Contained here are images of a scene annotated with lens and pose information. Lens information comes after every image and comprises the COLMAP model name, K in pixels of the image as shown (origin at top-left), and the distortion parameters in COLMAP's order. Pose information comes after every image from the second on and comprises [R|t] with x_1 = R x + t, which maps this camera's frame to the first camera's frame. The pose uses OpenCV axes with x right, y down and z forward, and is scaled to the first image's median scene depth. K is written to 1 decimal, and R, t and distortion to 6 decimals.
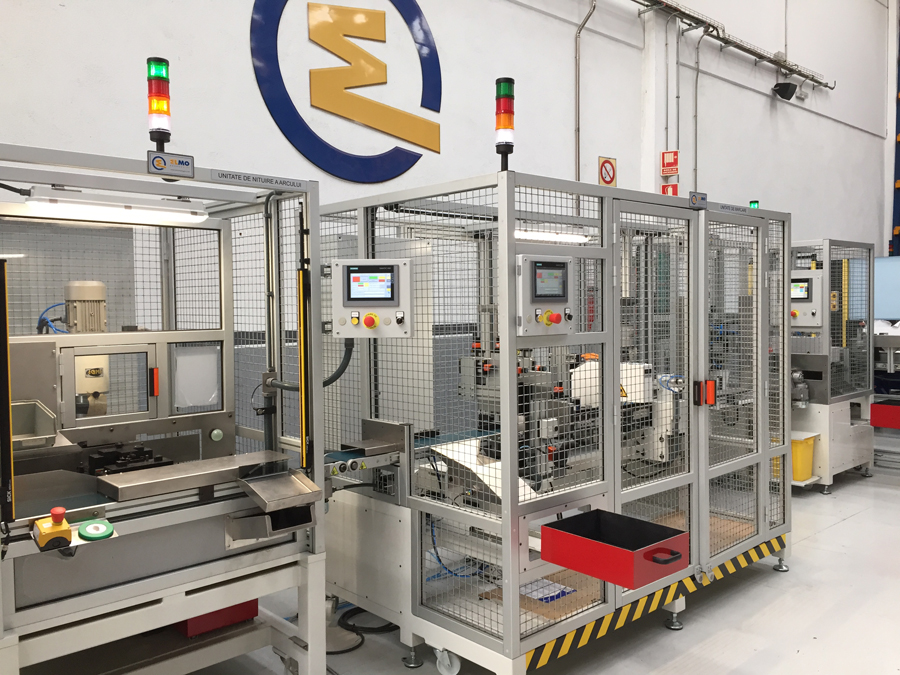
lens RADIAL K [[765.0, 0, 450.0], [0, 765.0, 337.5], [0, 0, 1]] dist [-0.006524, -0.008946]
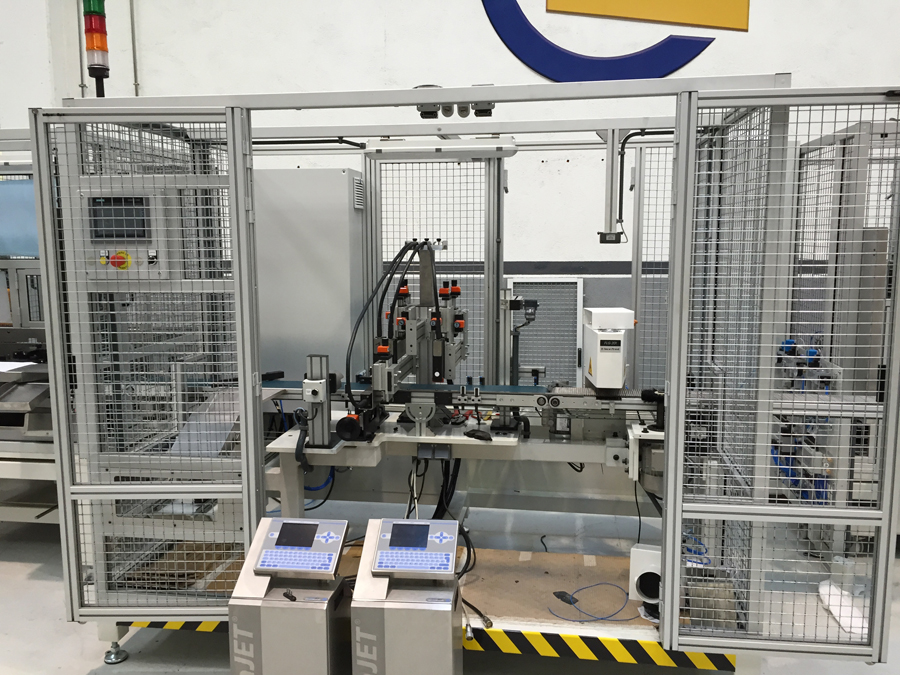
lens RADIAL K [[765.0, 0, 450.0], [0, 765.0, 337.5], [0, 0, 1]] dist [-0.006524, -0.008946]
pose [[0.625147, 0.106694, -0.773181, 0.491381], [-0.028103, 0.993047, 0.114312, -0.022621], [0.780001, -0.049733, 0.623799, 0.341810]]
